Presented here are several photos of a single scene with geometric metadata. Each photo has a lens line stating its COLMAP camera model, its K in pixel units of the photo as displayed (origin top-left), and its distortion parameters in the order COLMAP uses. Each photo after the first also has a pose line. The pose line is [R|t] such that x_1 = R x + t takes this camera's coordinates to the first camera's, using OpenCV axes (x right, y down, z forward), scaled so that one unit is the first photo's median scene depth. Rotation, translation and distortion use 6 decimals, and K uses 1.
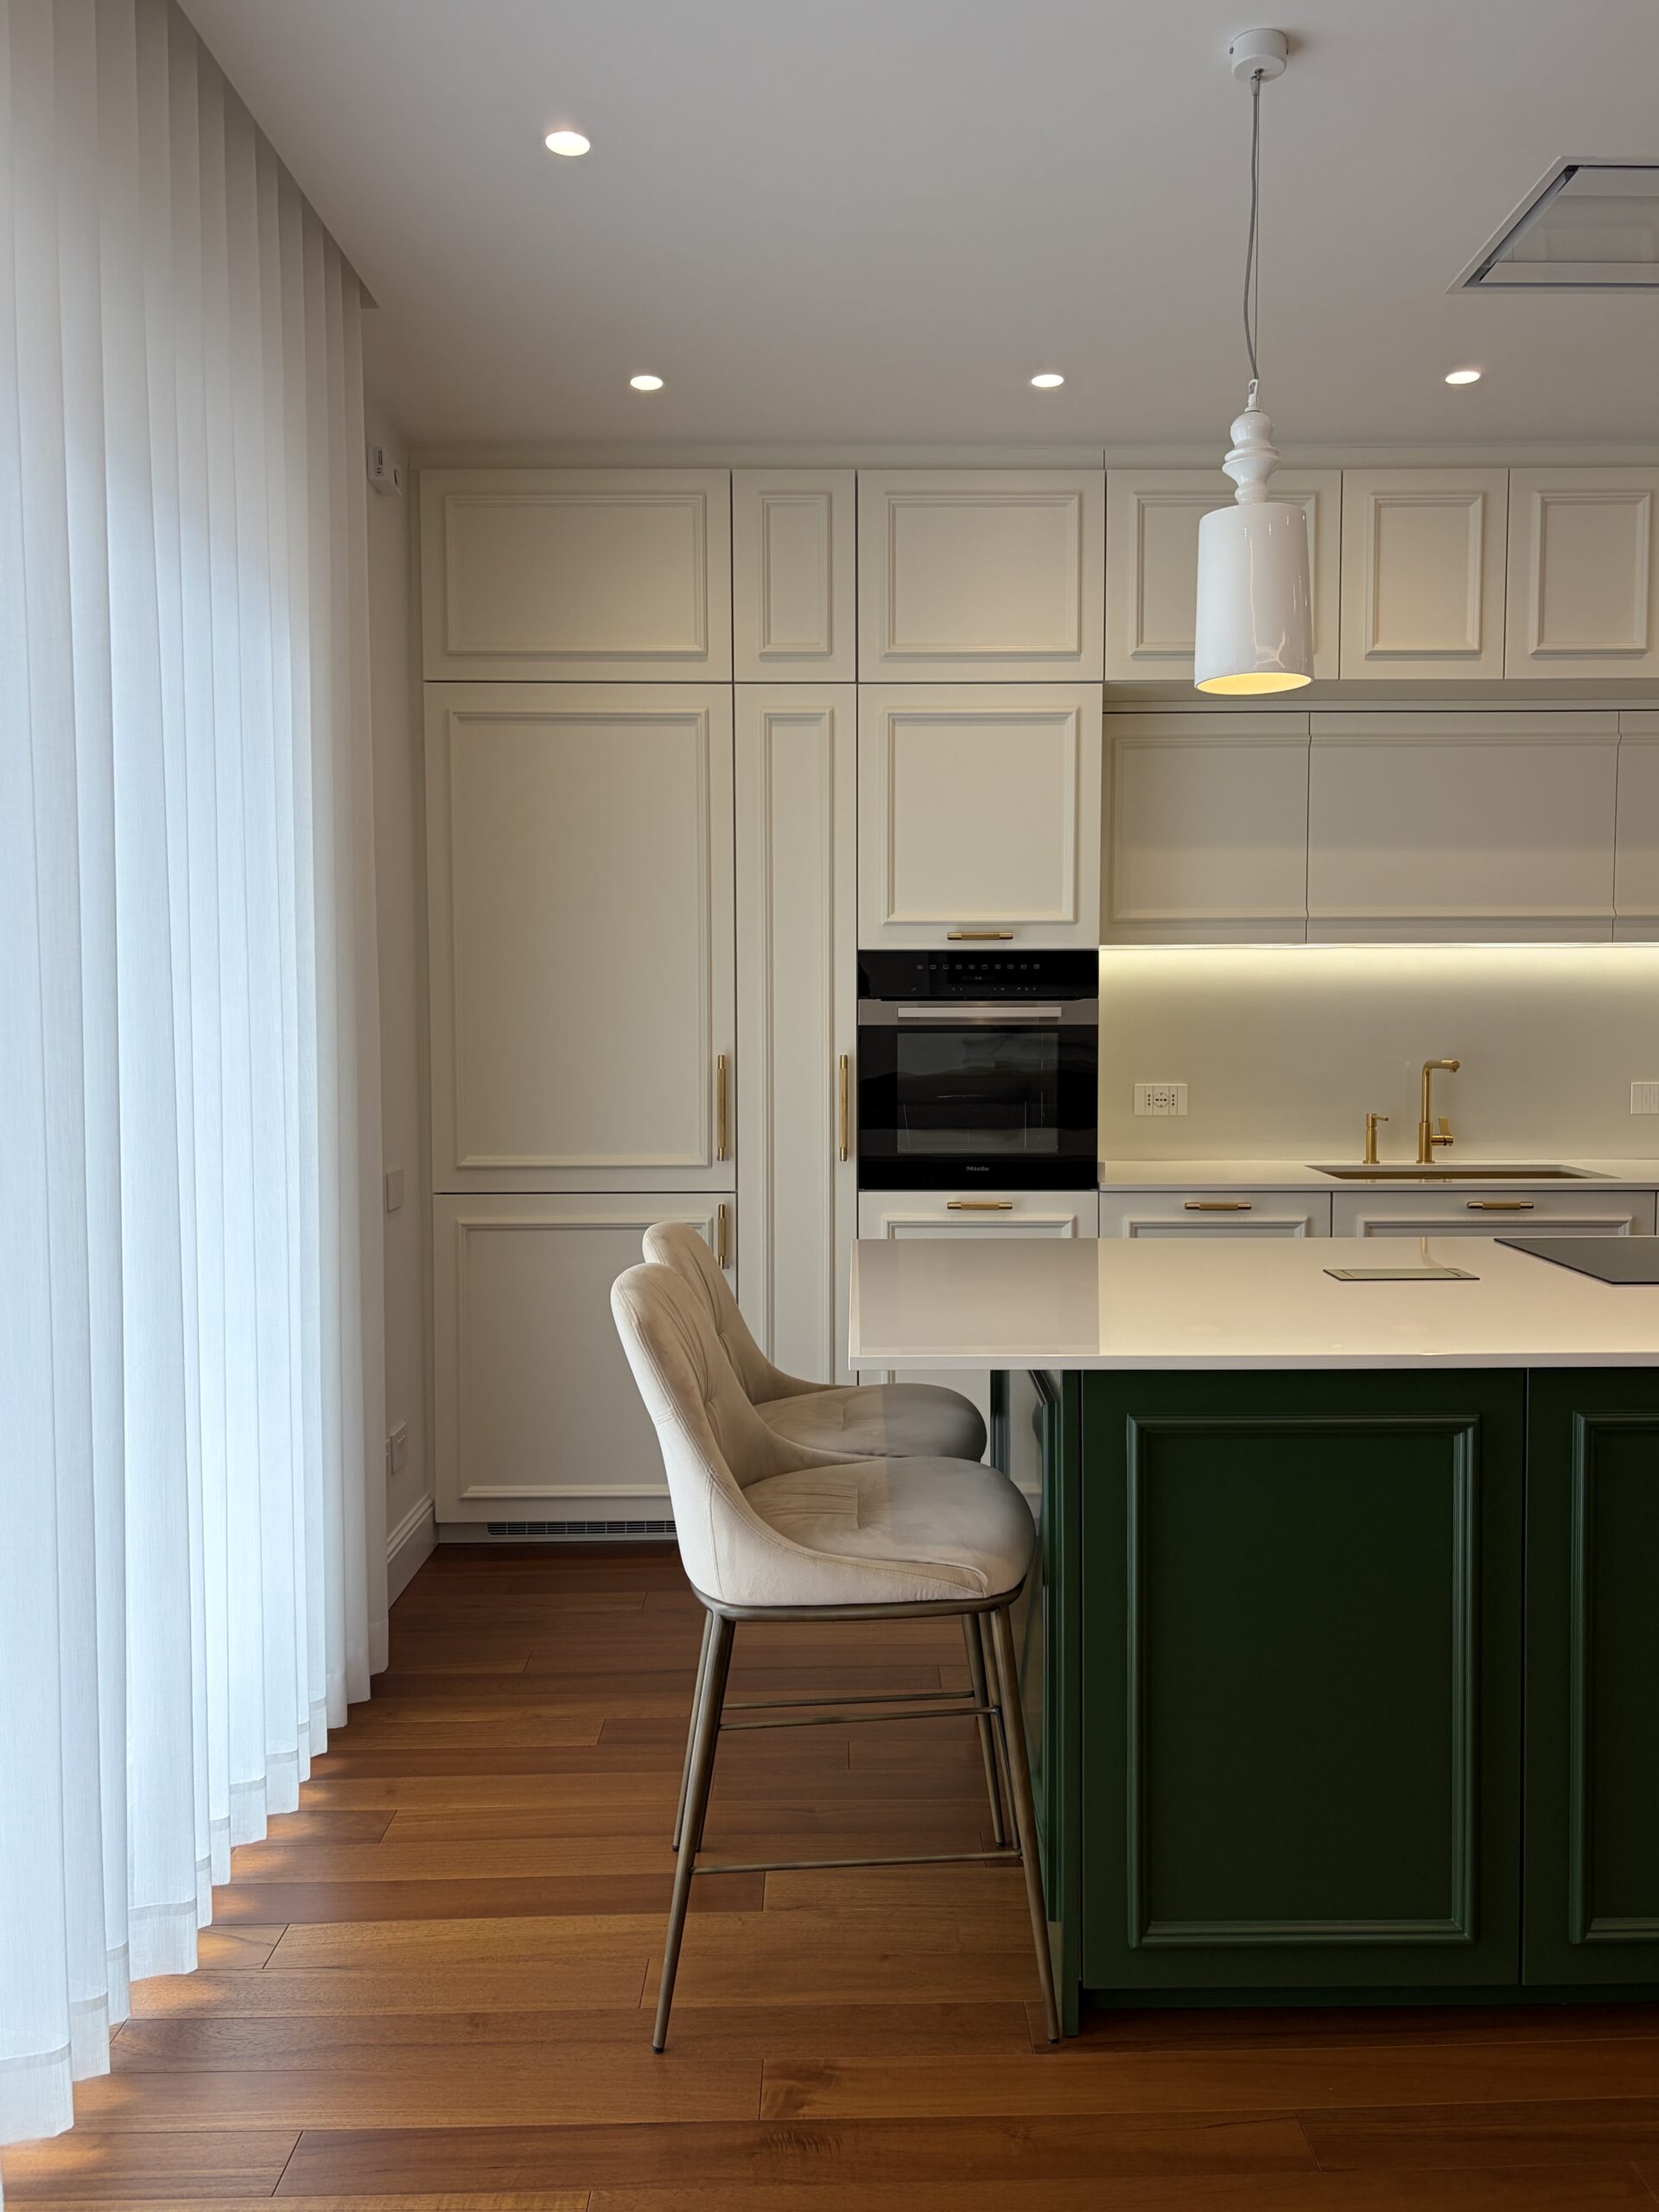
lens RADIAL K [[1698.9, 0, 829.5], [0, 1698.9, 1106.0], [0, 0, 1]] dist [-0.002601, 0.056159]
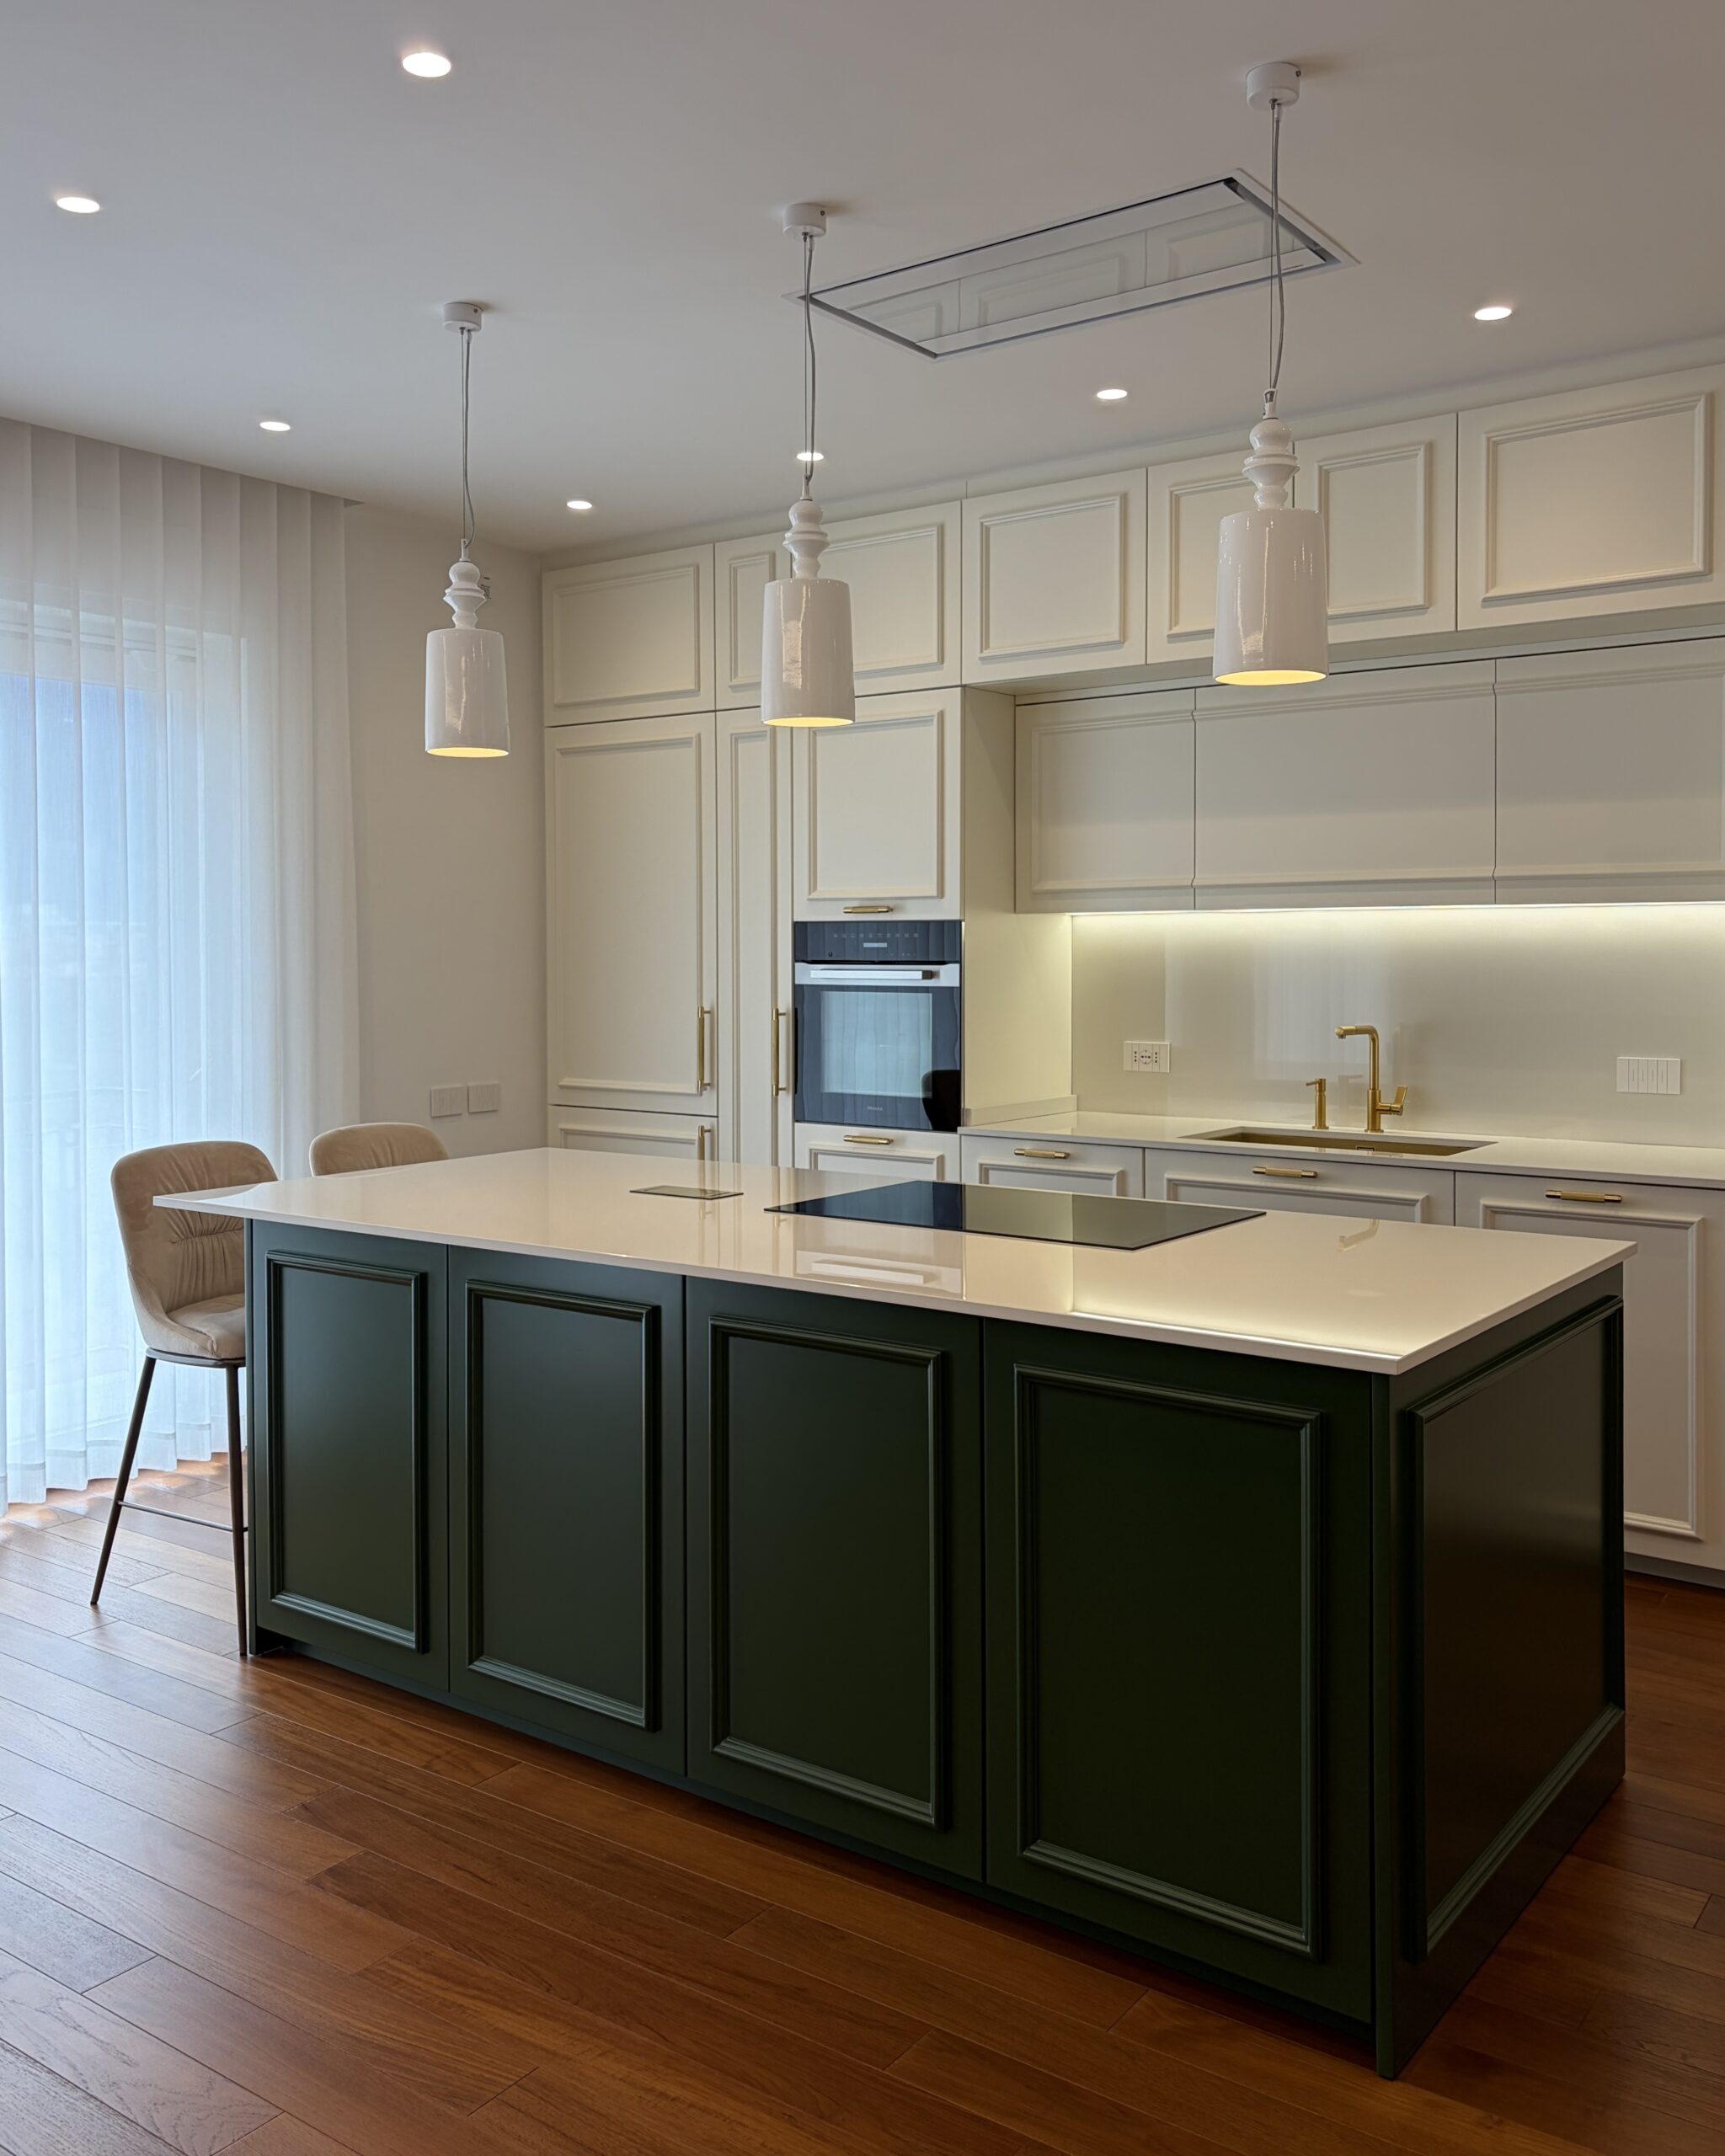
lens RADIAL K [[1833.7, 0, 859.0], [0, 1833.7, 1022.4], [0, 0, 1]] dist [0.074177, -0.157958]
pose [[0.799864, 0.024035, -0.599700, 0.836216], [-0.045245, 0.998769, -0.020317, 0.003887], [0.598473, 0.043384, 0.799967, -0.014542]]
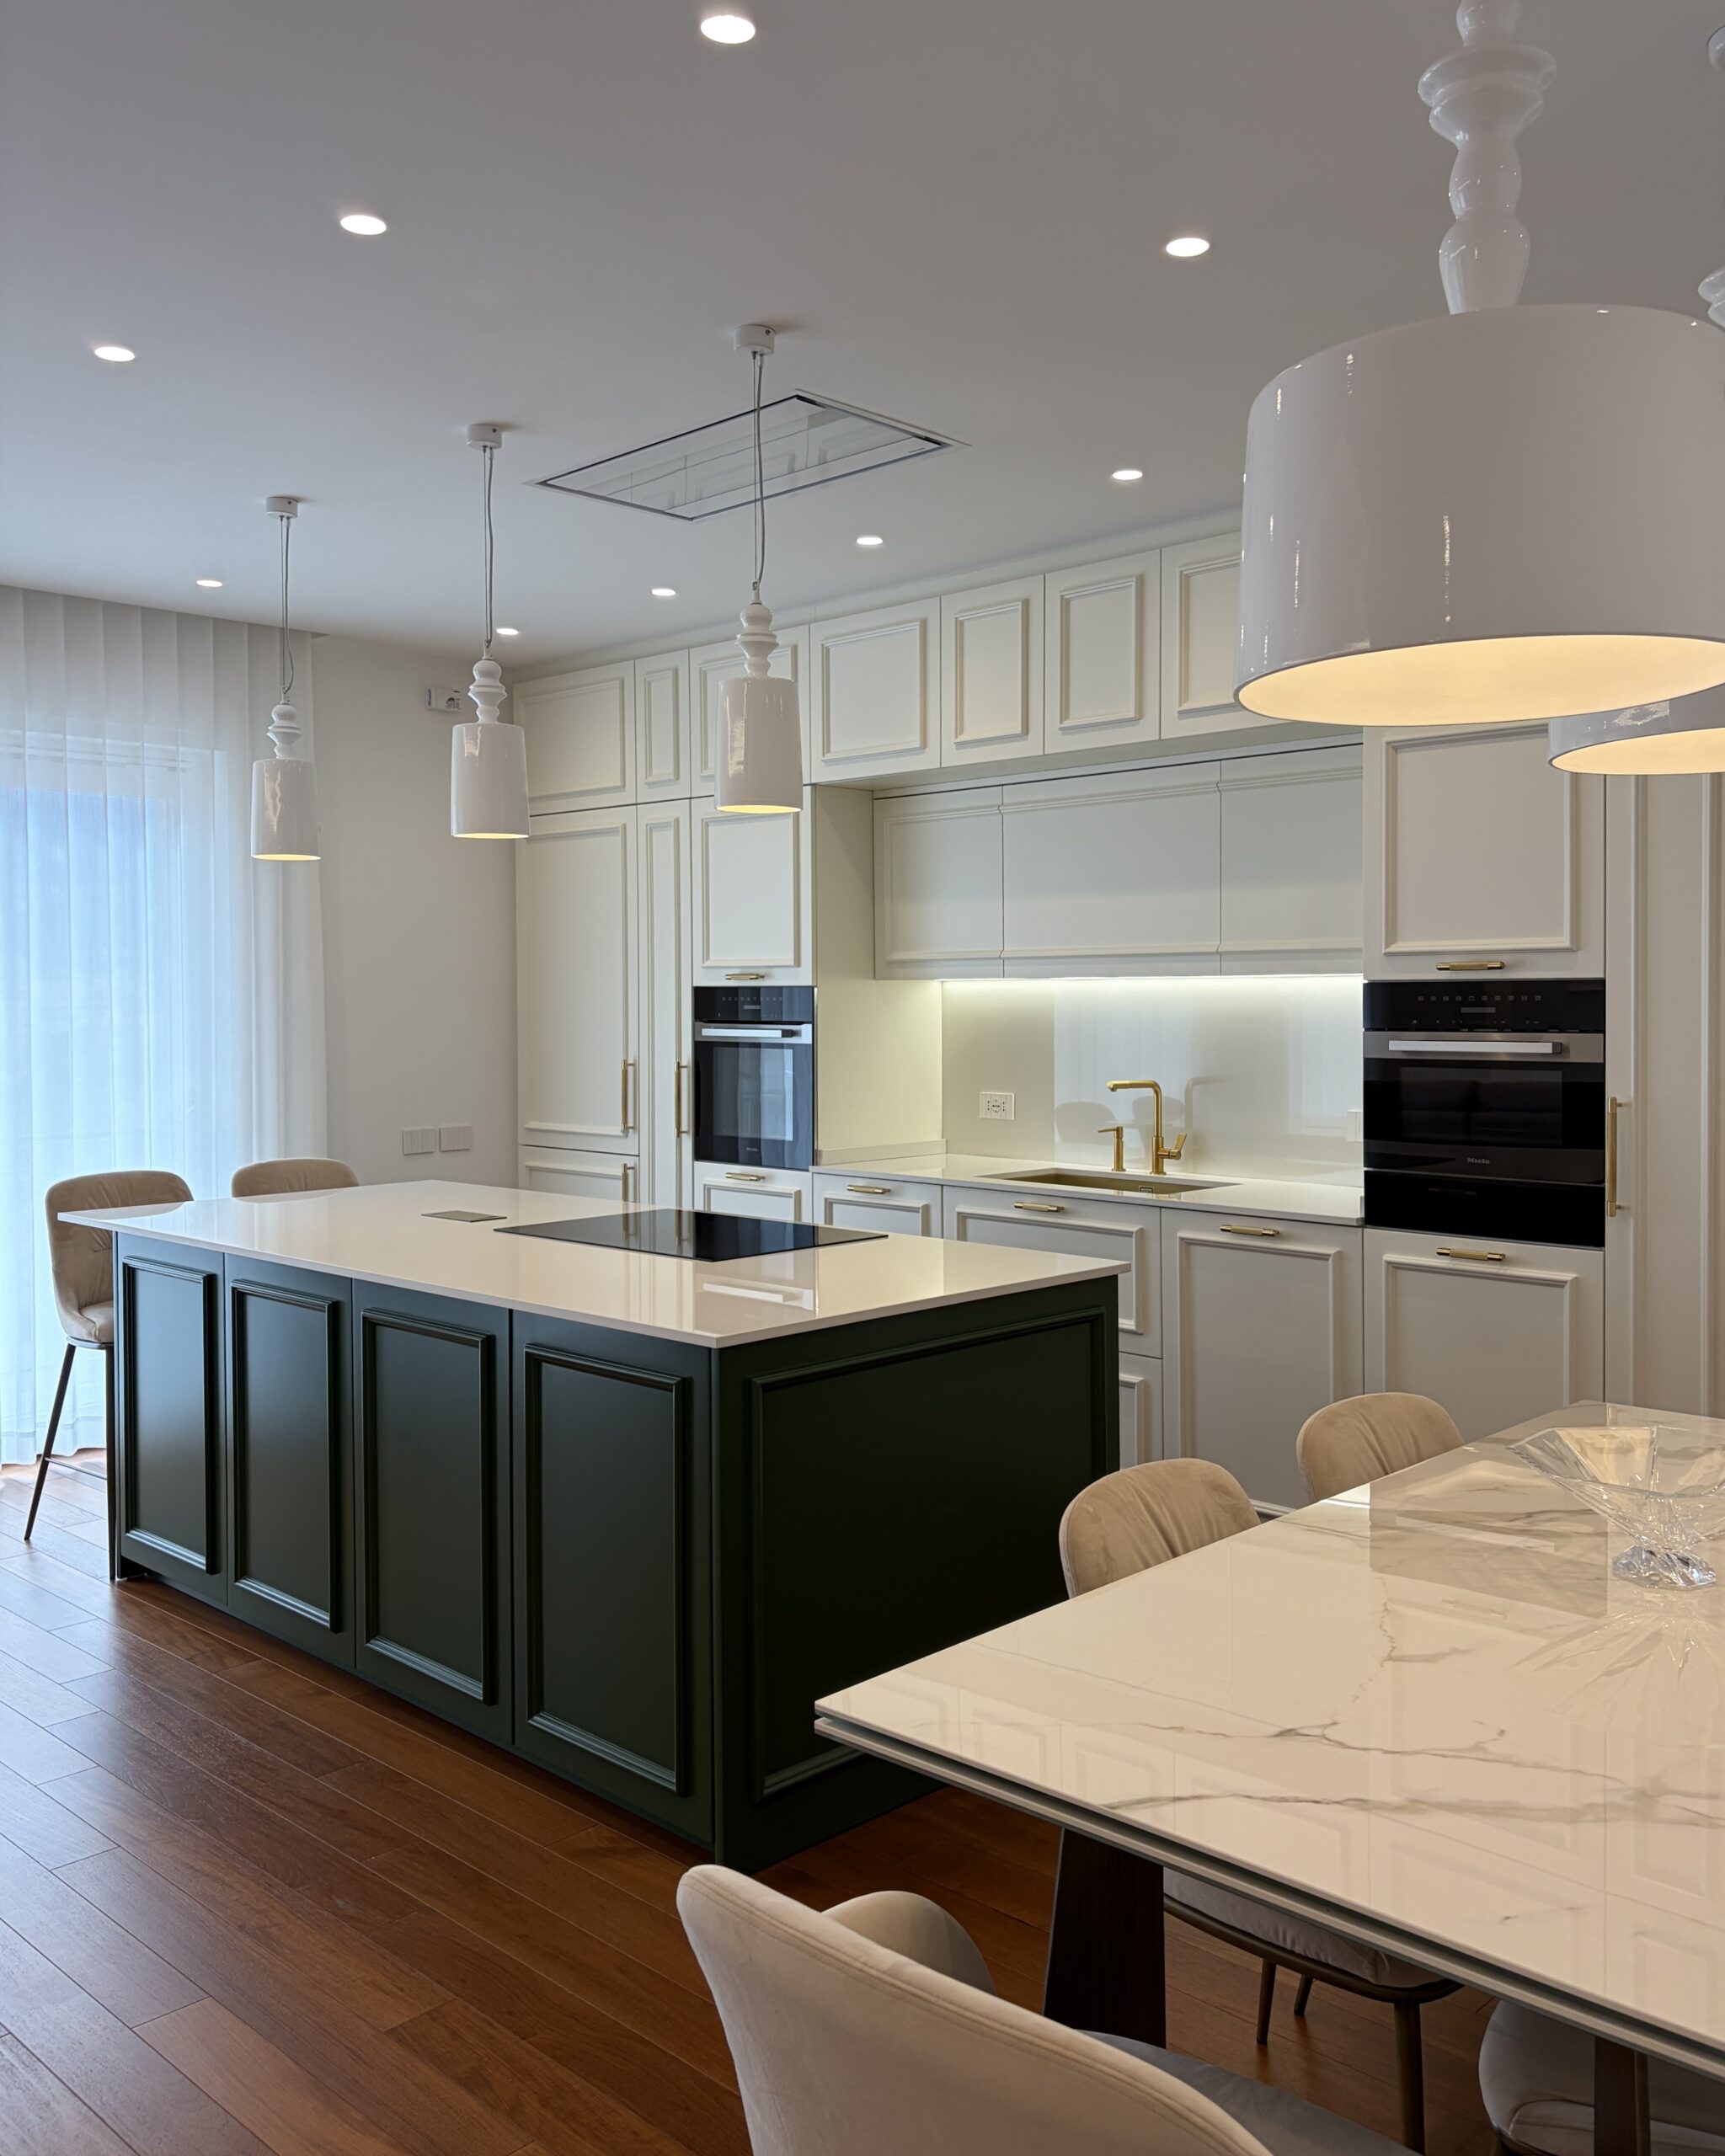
lens RADIAL K [[1837.9, 0, 886.8], [0, 1837.9, 1034.9], [0, 0, 1]] dist [0.221723, -0.527847]
pose [[0.711353, 0.013776, -0.702700, 1.190951], [-0.052788, 0.998031, -0.033873, -0.009820], [0.700850, 0.061190, 0.710680, 0.036394]]
